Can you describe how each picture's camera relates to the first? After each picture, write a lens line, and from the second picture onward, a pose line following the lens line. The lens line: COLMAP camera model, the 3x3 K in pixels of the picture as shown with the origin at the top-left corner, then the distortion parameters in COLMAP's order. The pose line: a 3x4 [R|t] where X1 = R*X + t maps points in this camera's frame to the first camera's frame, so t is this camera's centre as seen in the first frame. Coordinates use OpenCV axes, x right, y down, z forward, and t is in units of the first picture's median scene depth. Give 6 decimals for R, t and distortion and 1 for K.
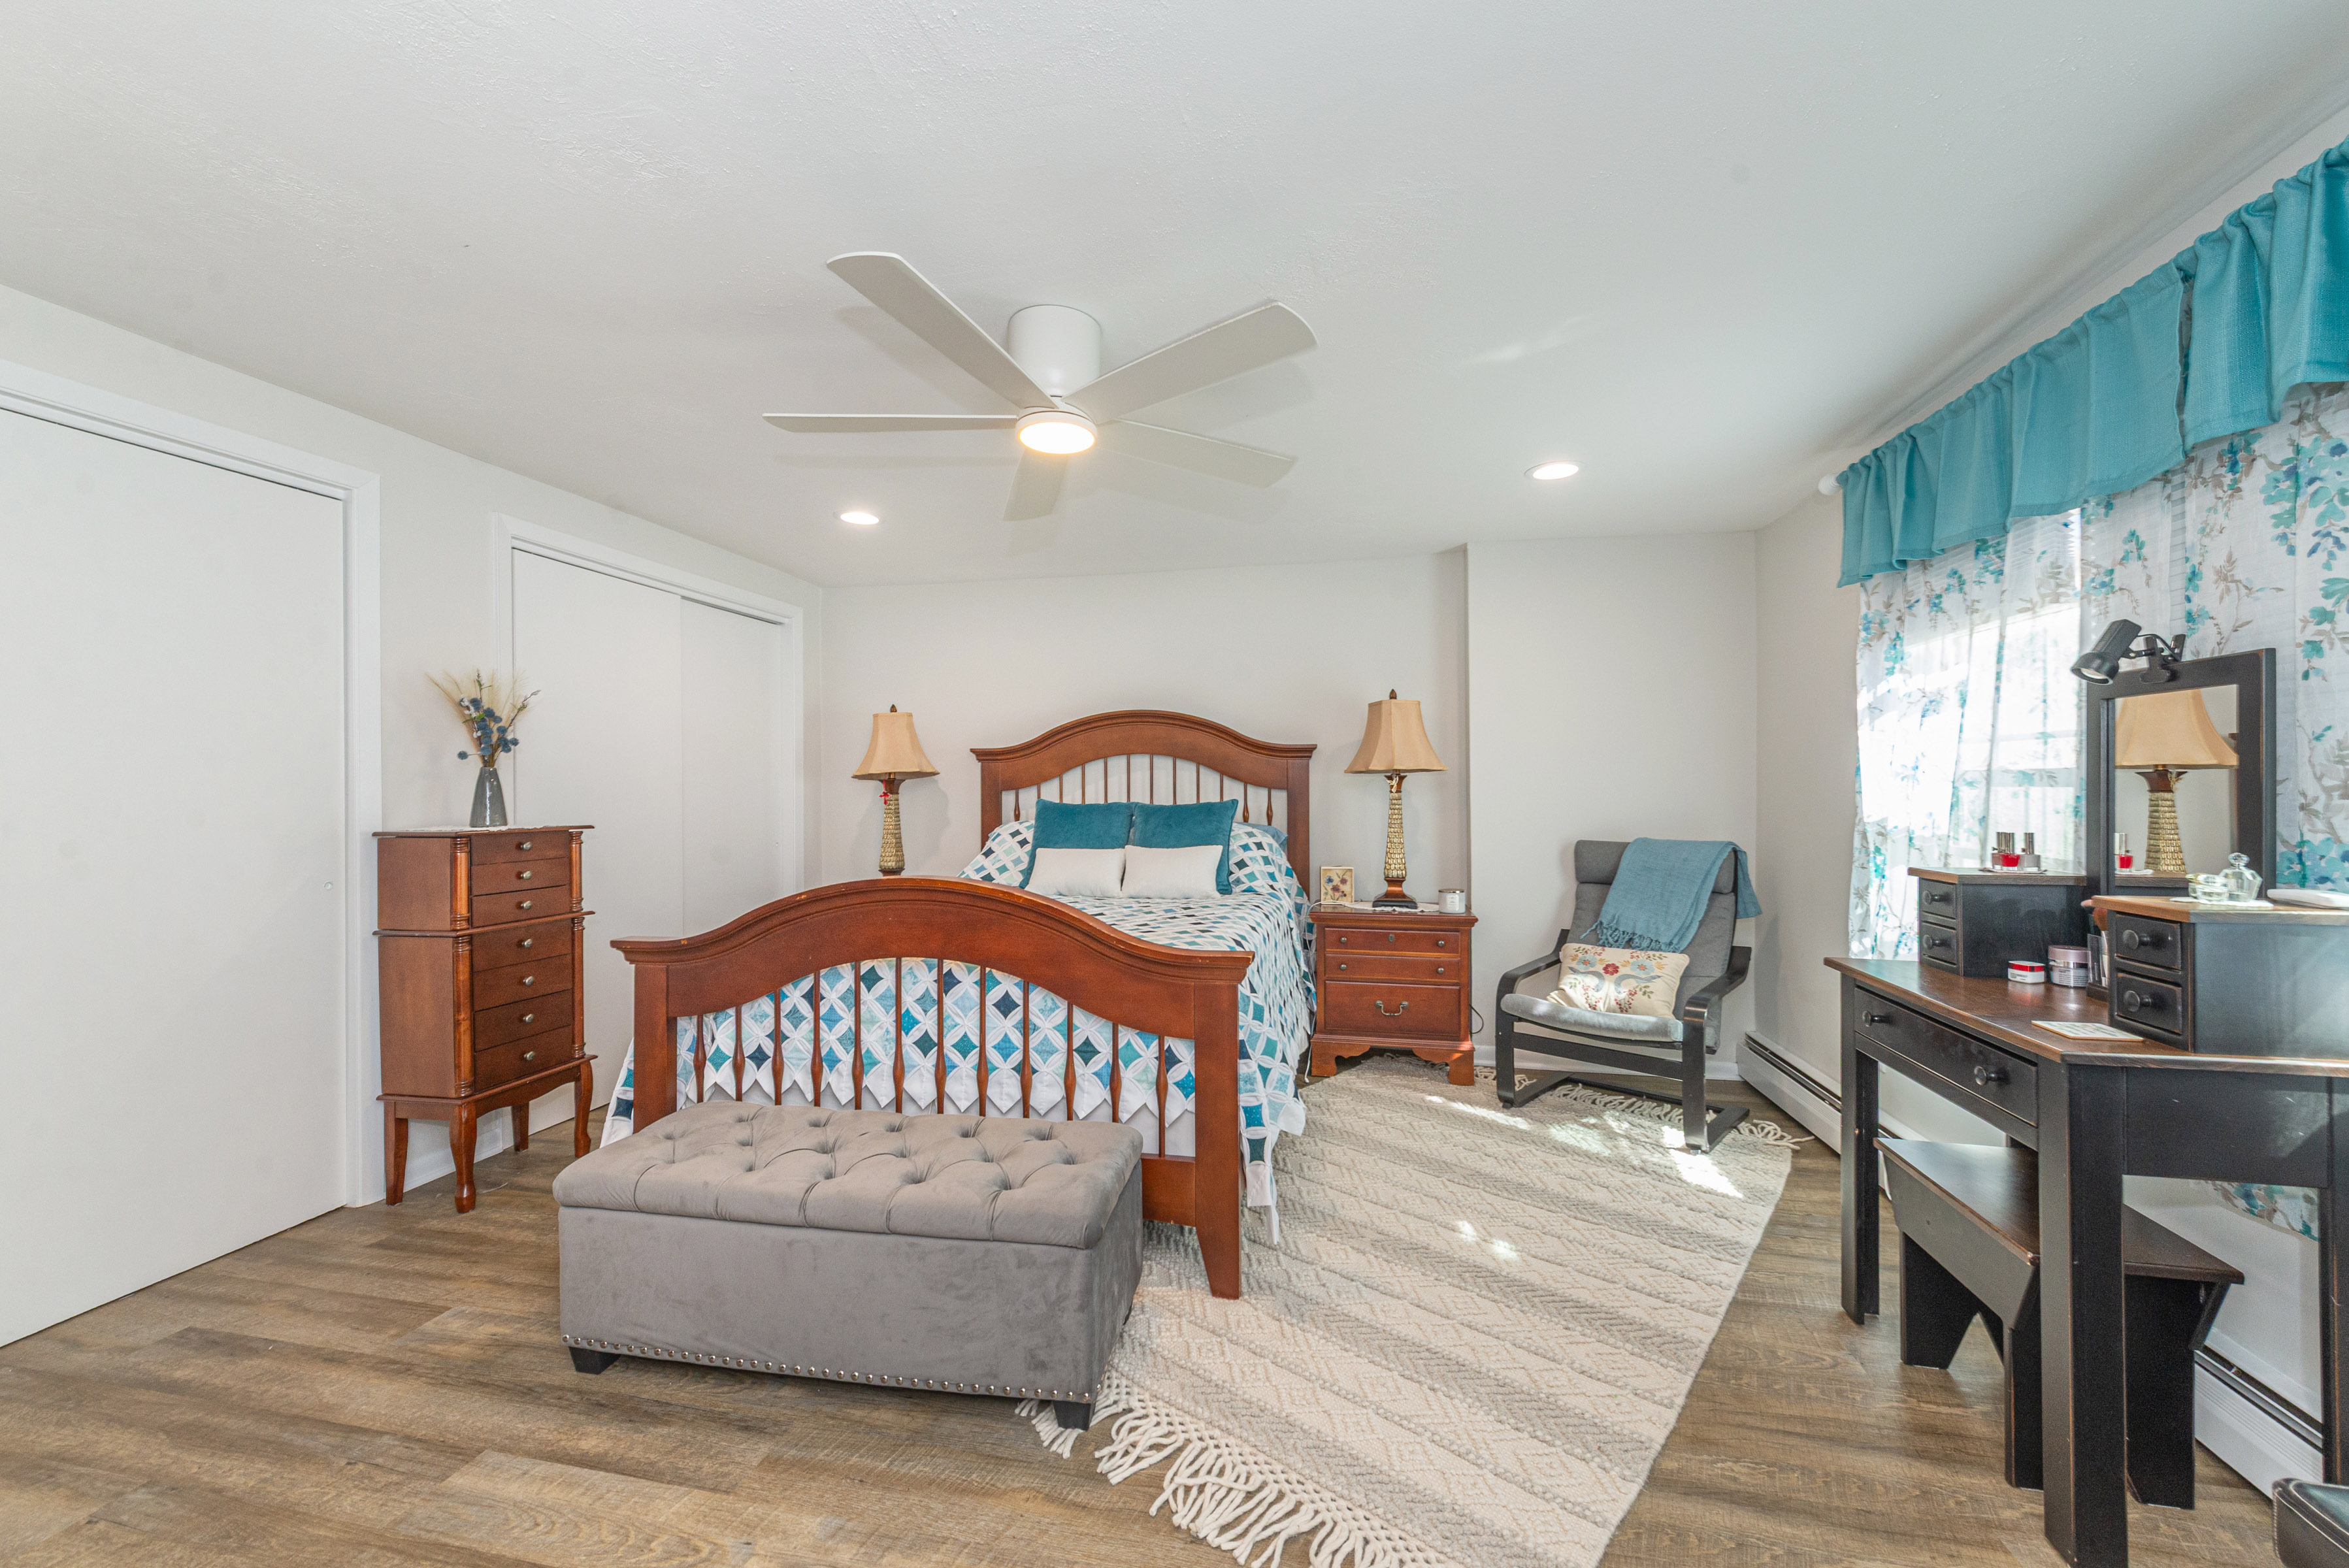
lens RADIAL K [[939.3, 0, 1174.5], [0, 939.3, 784.0], [0, 0, 1]] dist [0.000210, -0.000107]
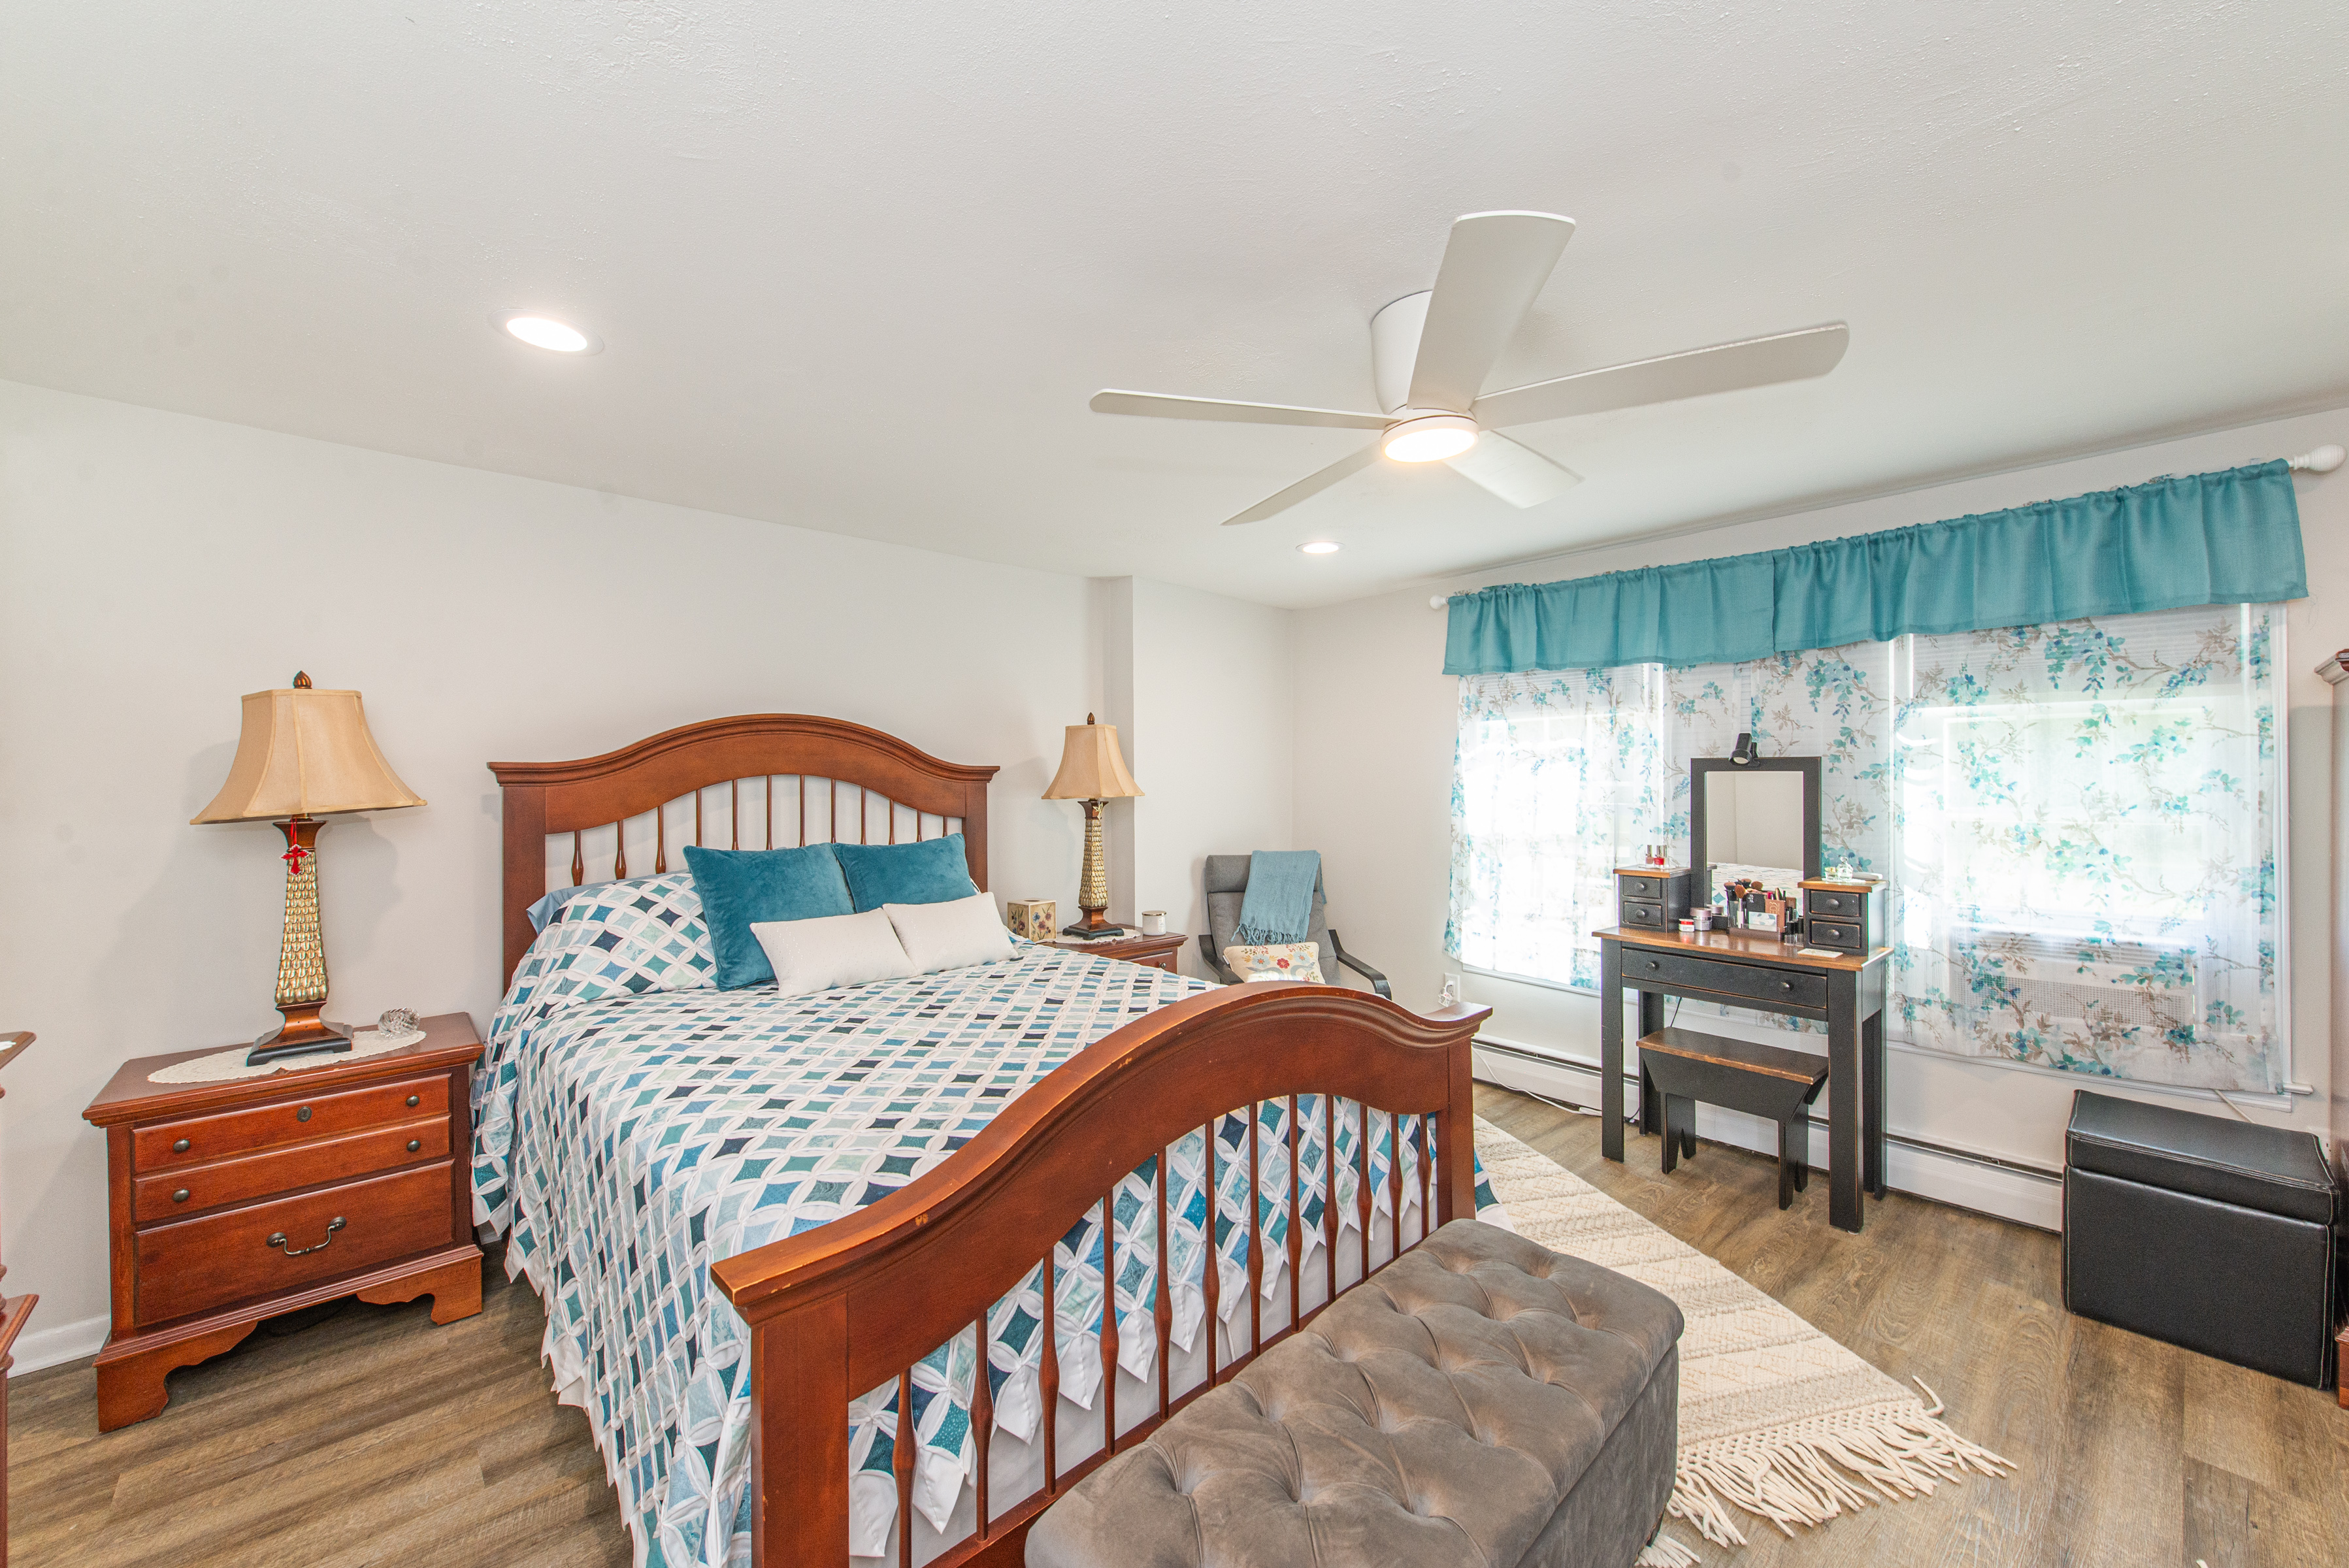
lens RADIAL K [[914.8, 0, 1216.7], [0, 914.8, 767.1], [0, 0, 1]] dist [0.023046, 0.000008]
pose [[0.560059, 0.012662, 0.828356, -0.513880], [-0.004134, 0.999913, -0.012489, -0.035737], [-0.828442, 0.003570, 0.560063, 0.383947]]
